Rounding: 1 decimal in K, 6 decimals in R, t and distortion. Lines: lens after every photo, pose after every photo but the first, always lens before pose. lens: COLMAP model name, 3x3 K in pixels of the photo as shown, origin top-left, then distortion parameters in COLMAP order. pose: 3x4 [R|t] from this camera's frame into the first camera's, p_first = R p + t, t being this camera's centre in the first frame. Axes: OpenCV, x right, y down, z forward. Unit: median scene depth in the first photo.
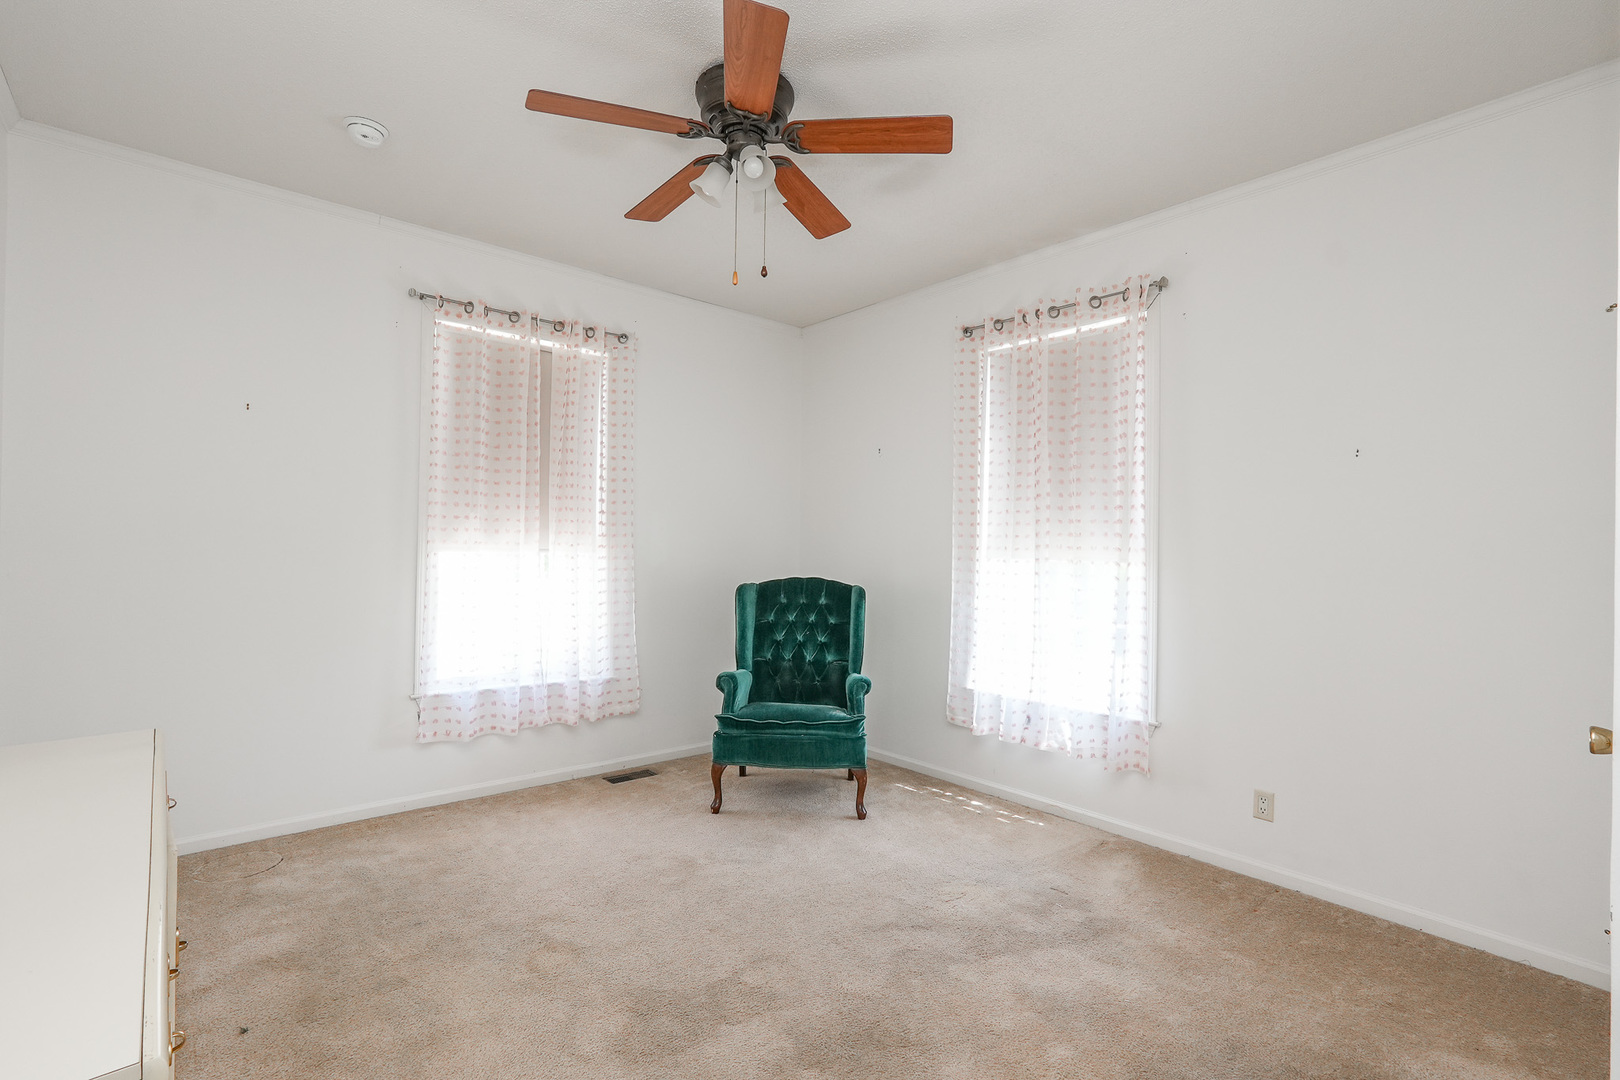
lens RADIAL K [[740.7, 0, 803.7], [0, 740.7, 541.8], [0, 0, 1]] dist [-0.014267, 0.006399]
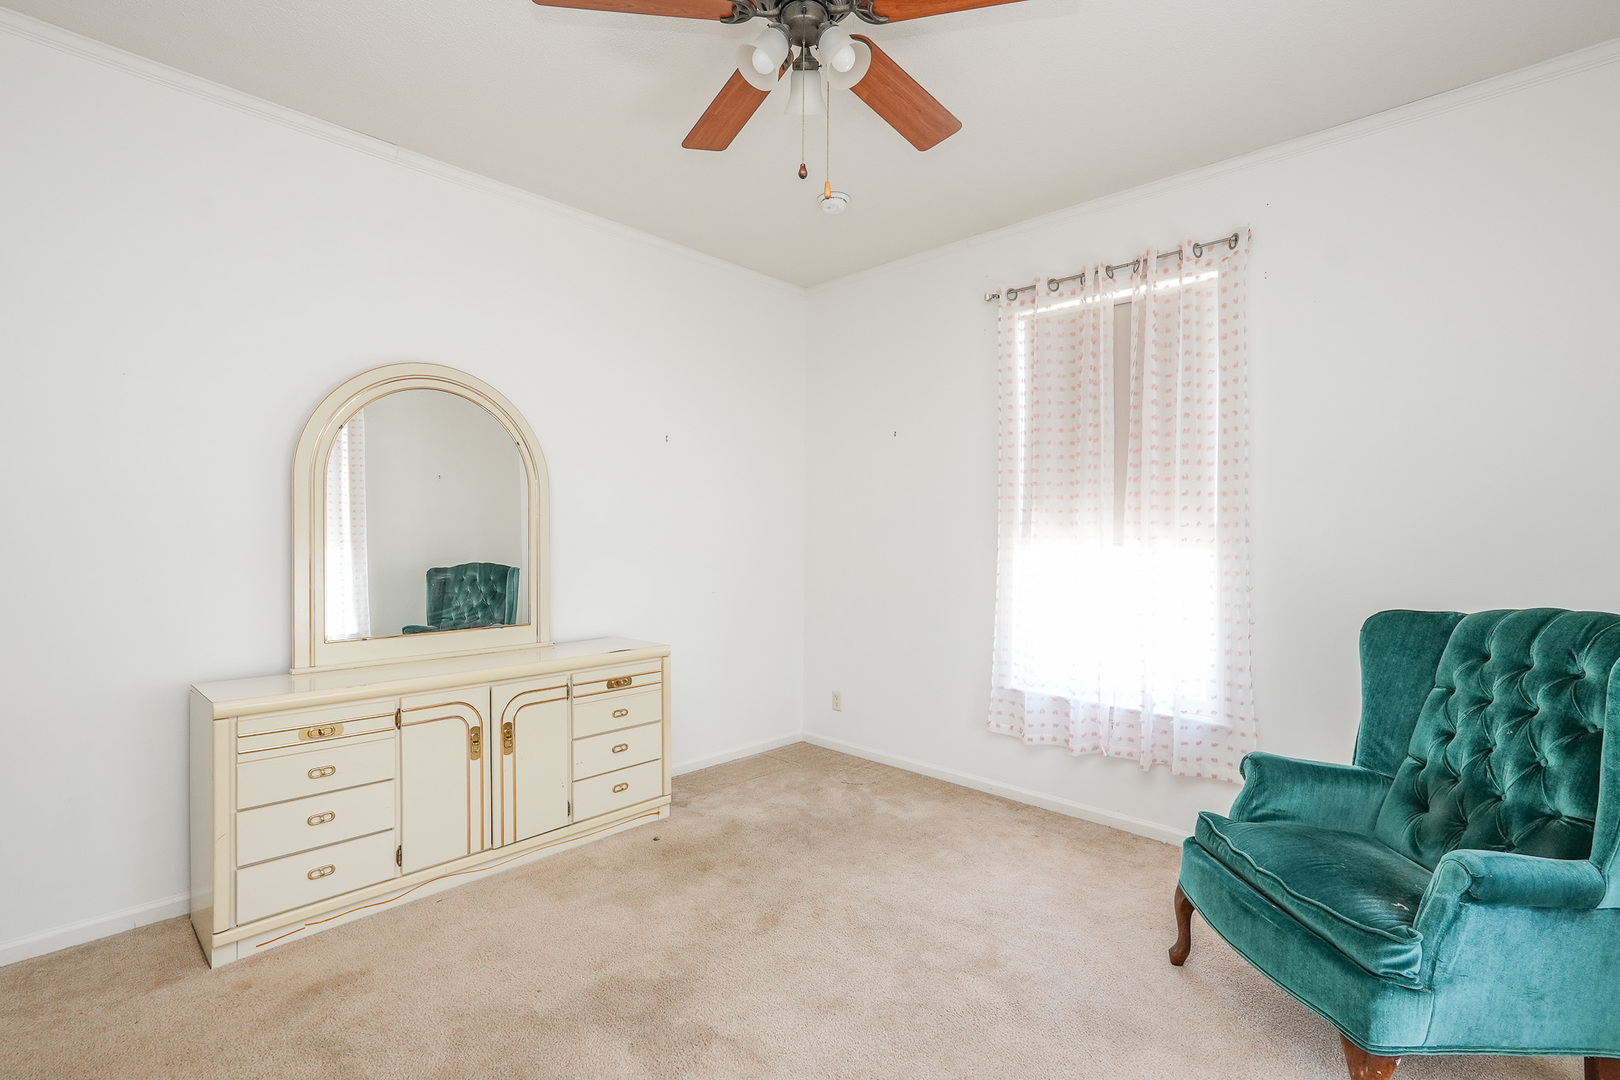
lens RADIAL K [[740.7, 0, 803.7], [0, 740.7, 537.9], [0, 0, 1]] dist [-0.014267, 0.006399]
pose [[0.099450, -0.010383, -0.994988, 0.445798], [-0.002926, 0.999938, -0.010727, 0.013926], [0.995038, 0.003978, 0.099414, 0.586099]]
